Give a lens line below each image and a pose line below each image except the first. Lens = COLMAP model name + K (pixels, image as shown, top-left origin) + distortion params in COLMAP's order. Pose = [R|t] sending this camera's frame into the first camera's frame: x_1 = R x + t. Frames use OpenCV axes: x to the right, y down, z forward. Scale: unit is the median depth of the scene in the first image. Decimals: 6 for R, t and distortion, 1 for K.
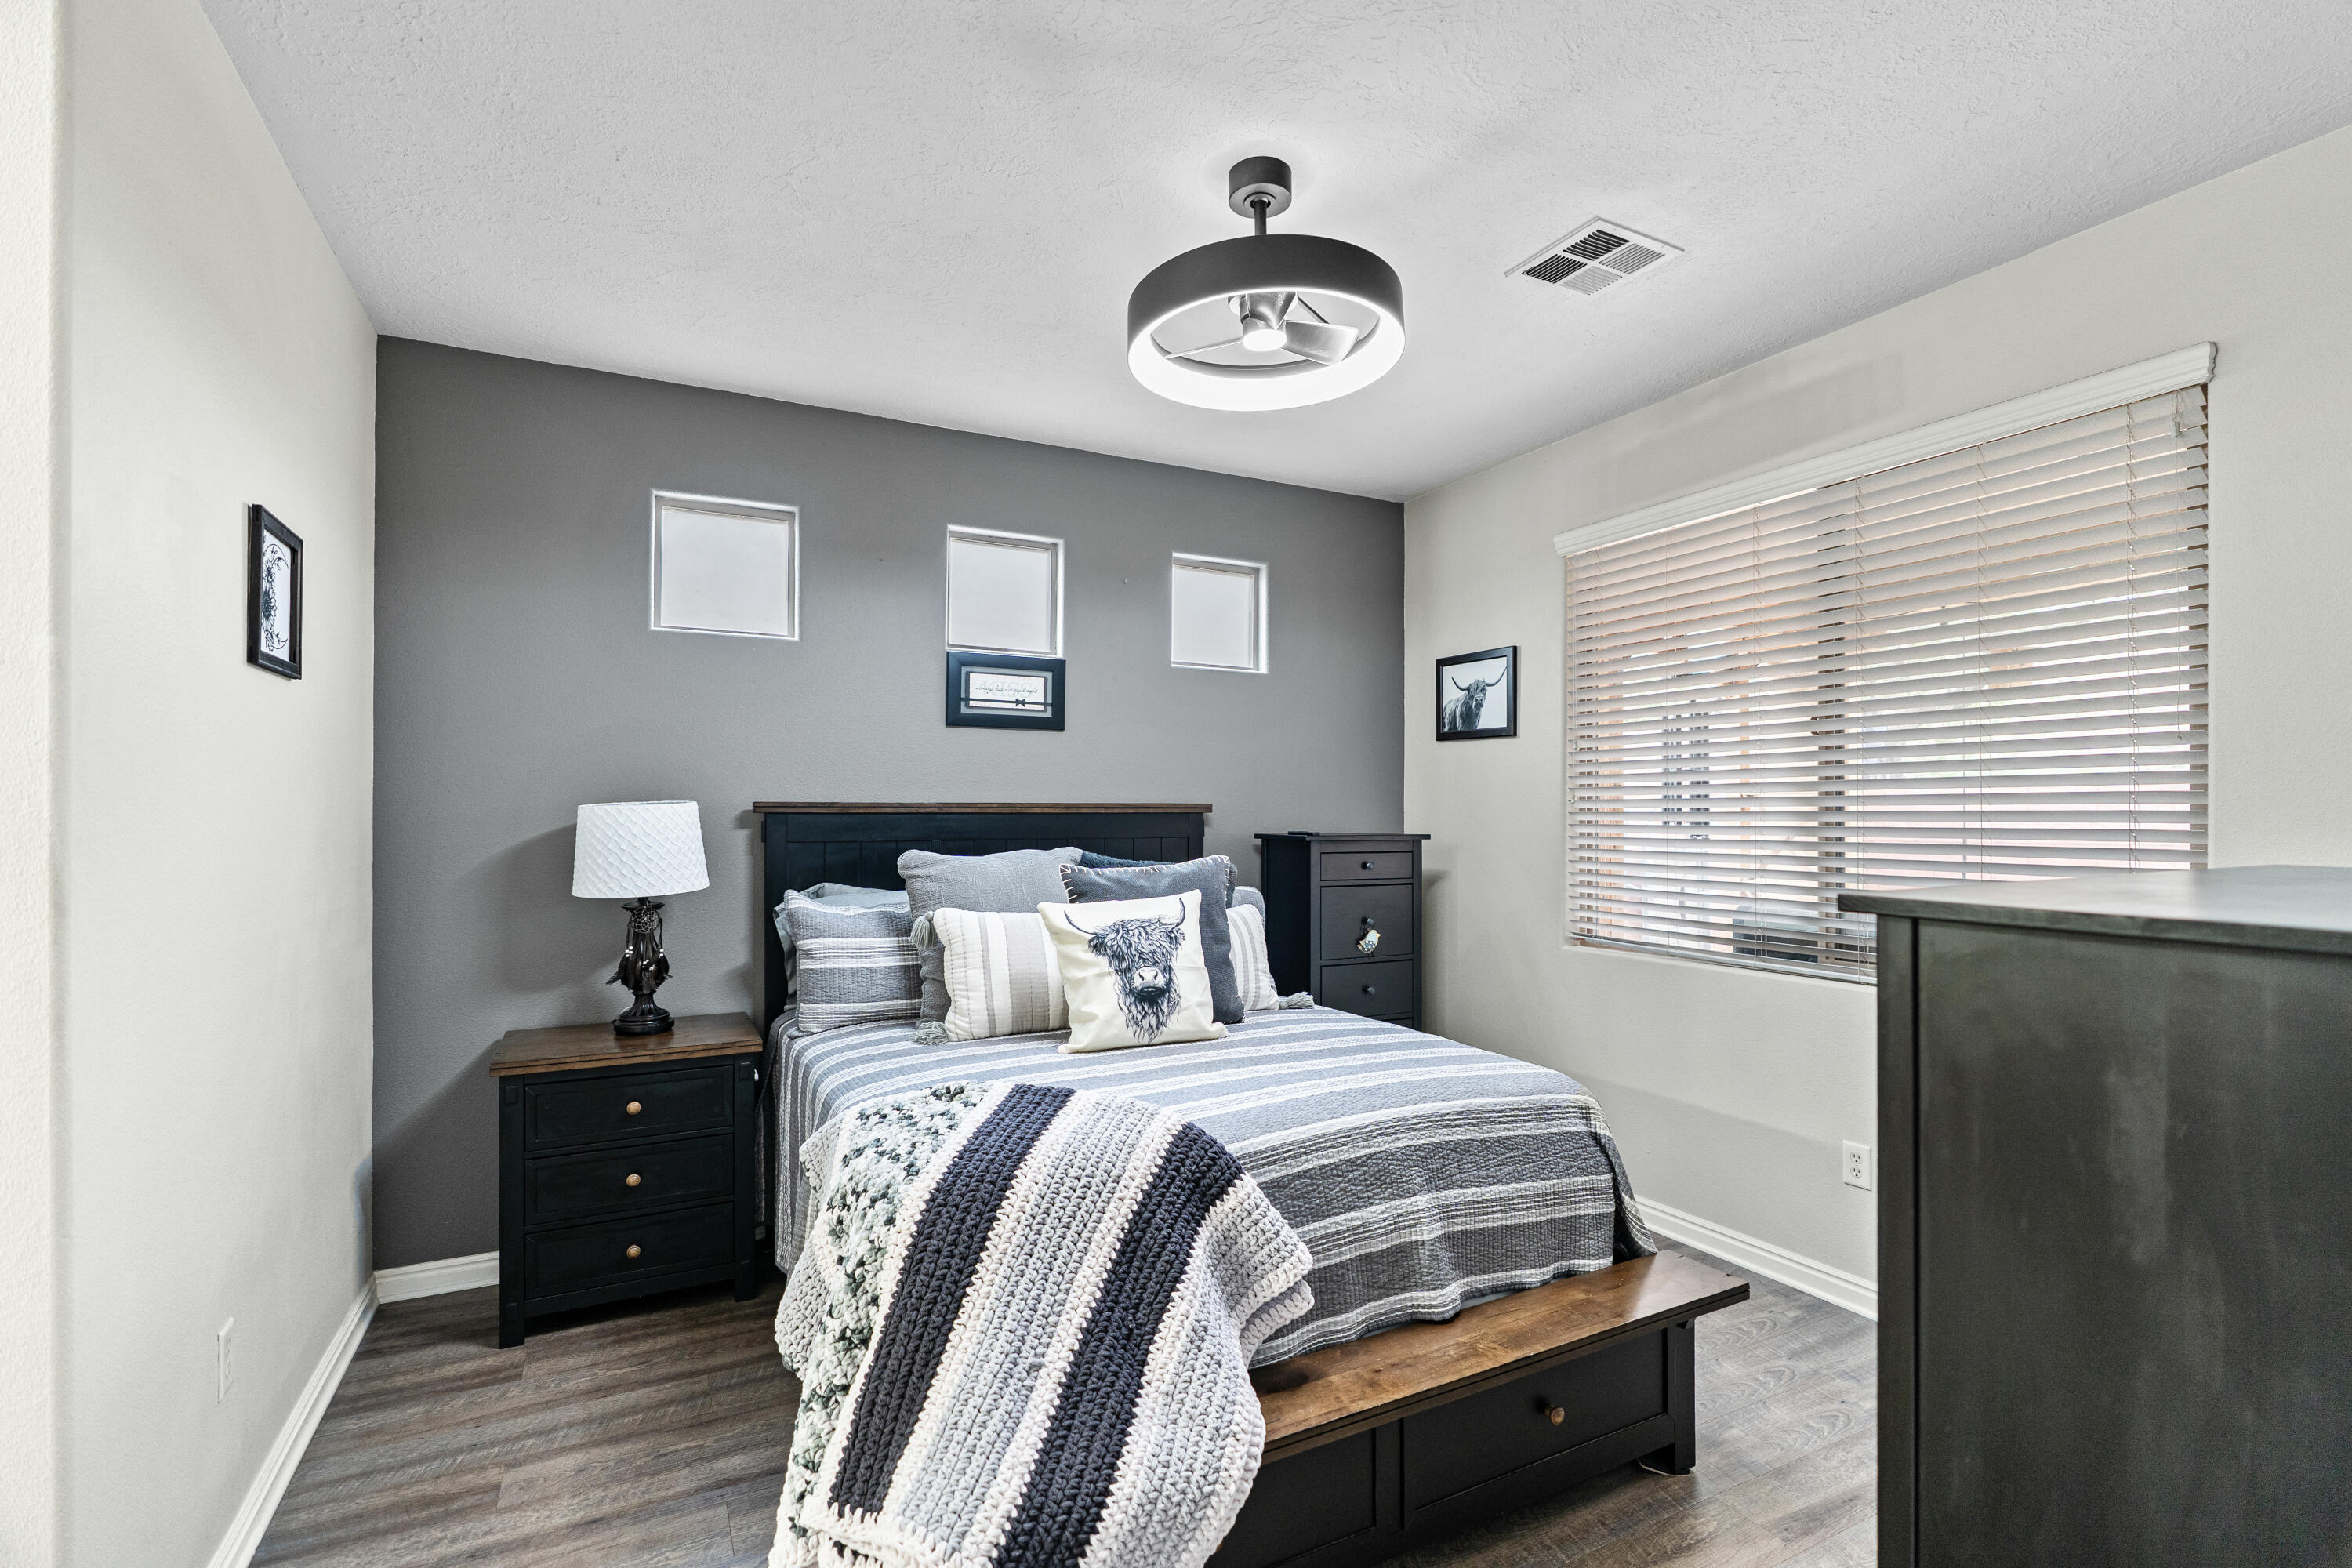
lens RADIAL K [[1069.3, 0, 1188.7], [0, 1069.3, 810.2], [0, 0, 1]] dist [-0.002614, 0.000660]
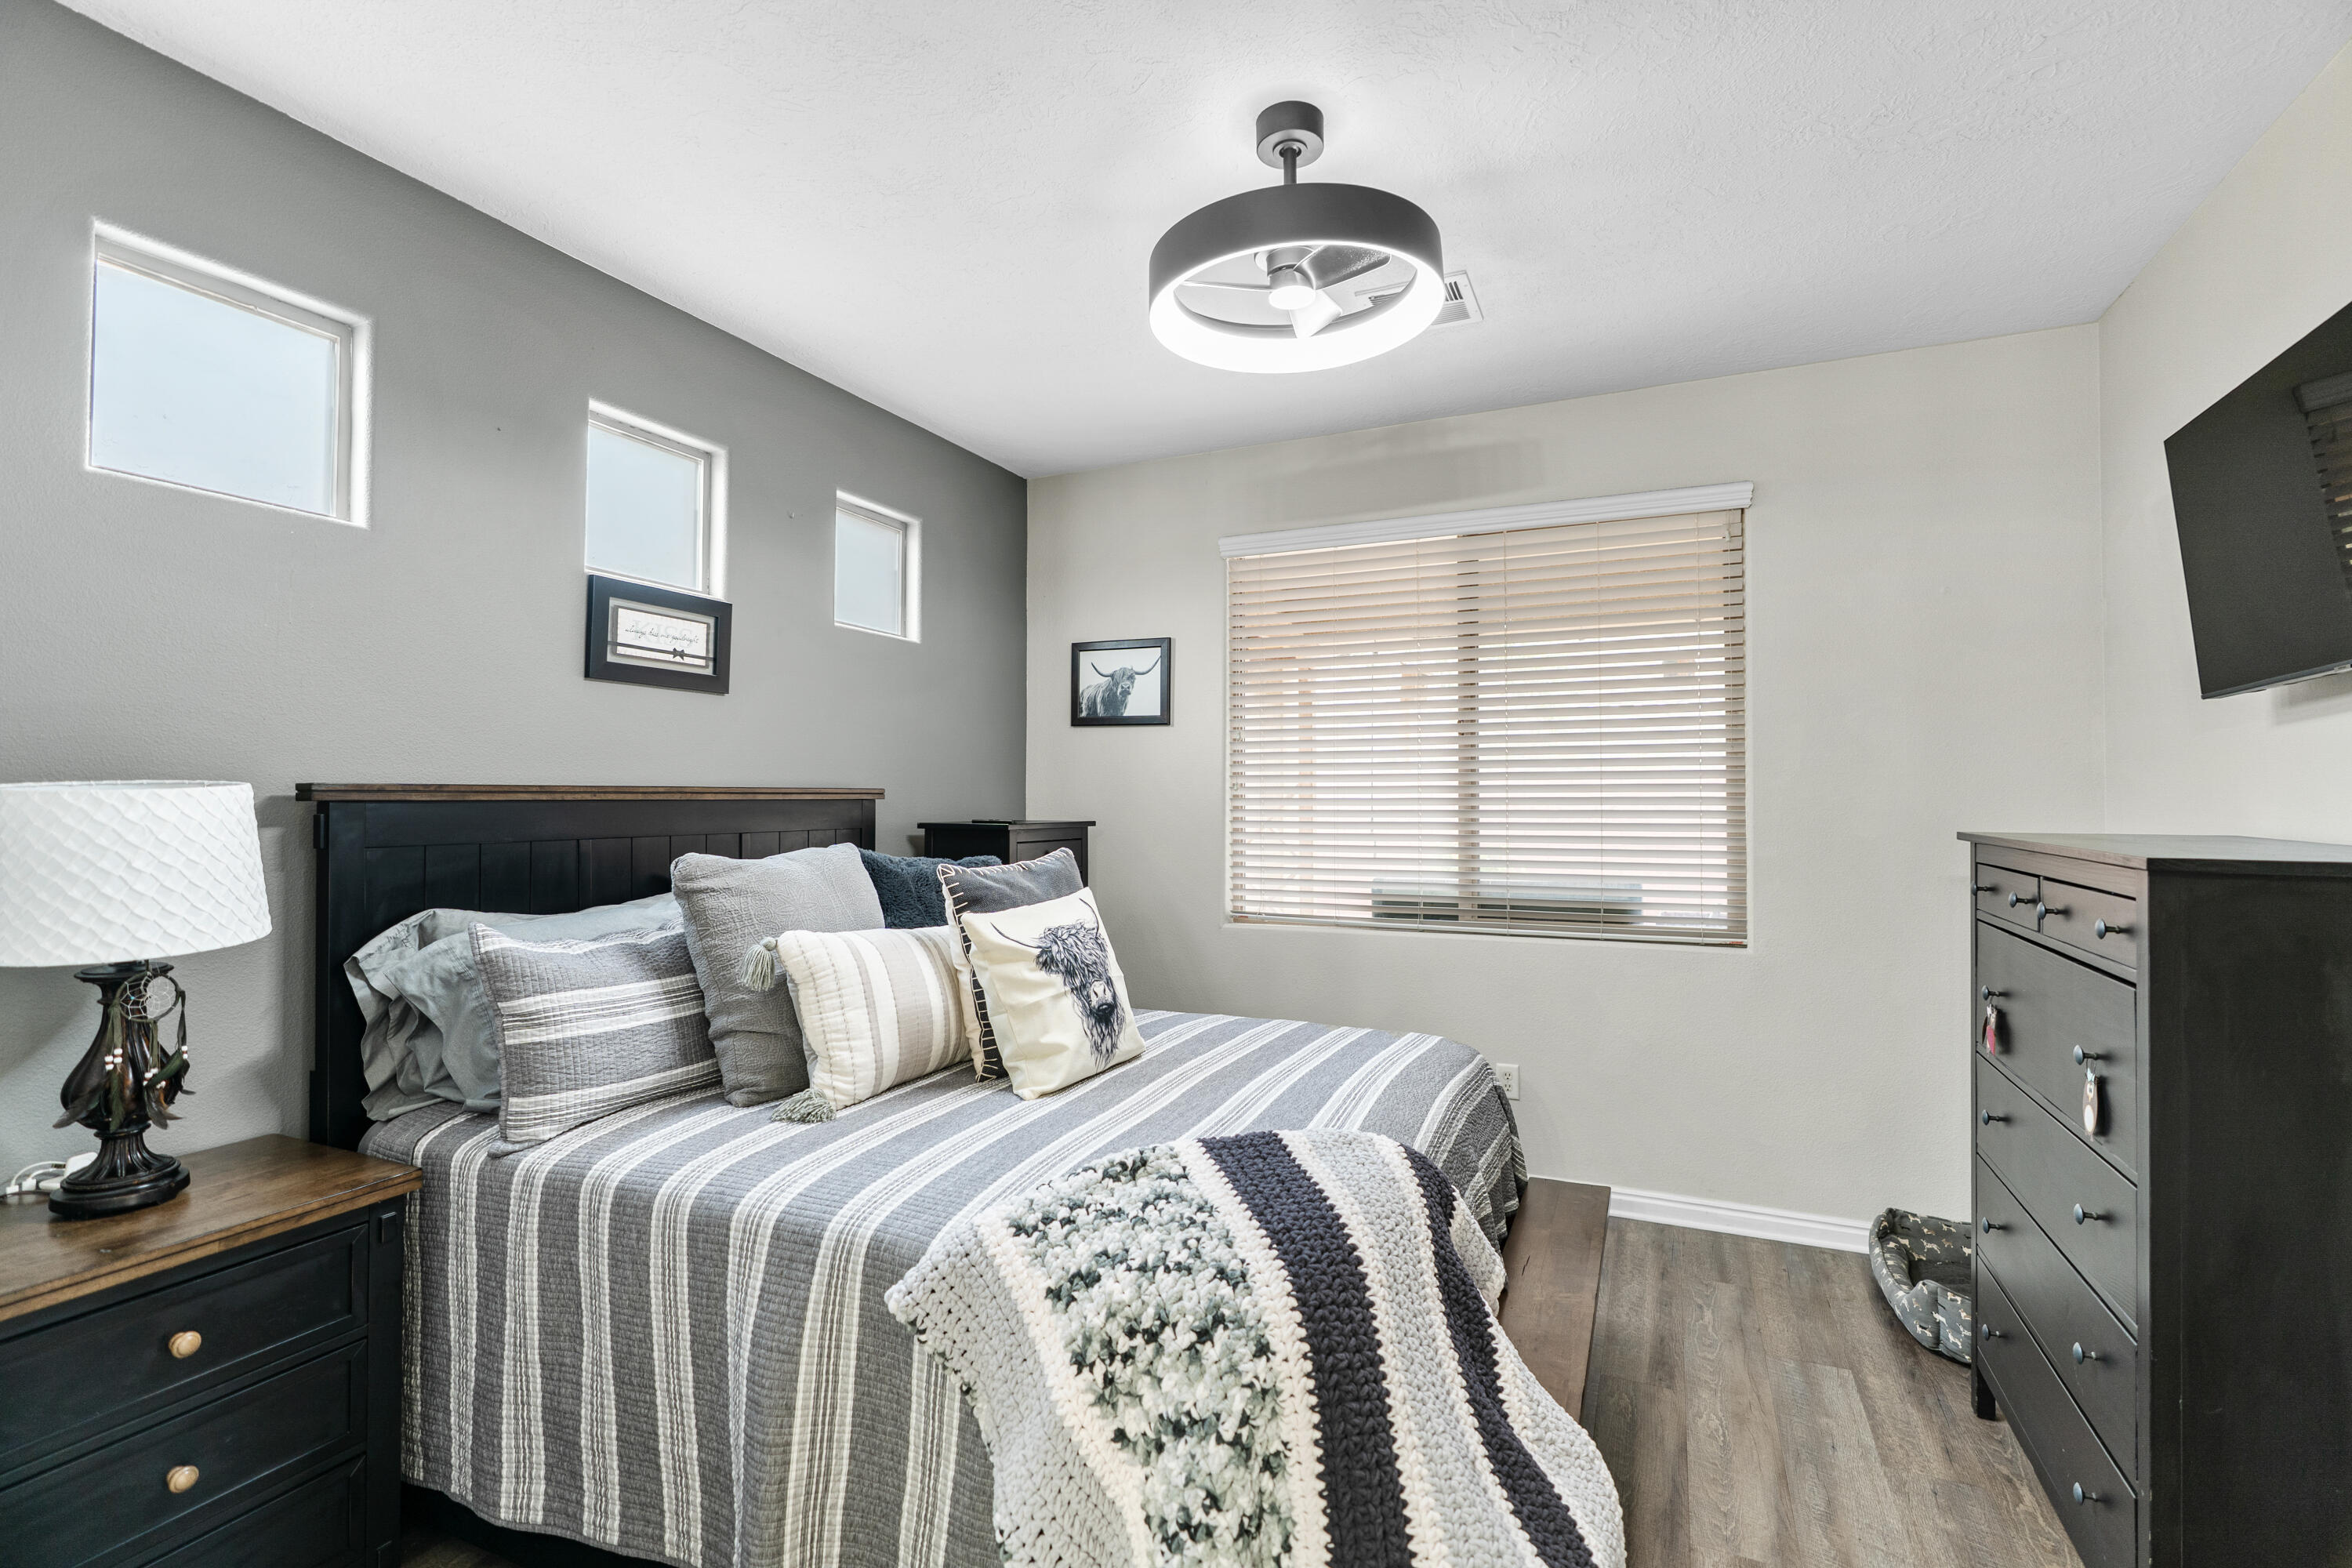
lens RADIAL K [[1057.3, 0, 1178.8], [0, 1057.3, 791.3], [0, 0, 1]] dist [-0.001832, 0.000278]
pose [[0.787848, 0.002856, 0.615863, -0.415957], [-0.000887, 0.999993, -0.003502, -0.001547], [-0.615869, 0.002212, 0.787846, 0.242002]]
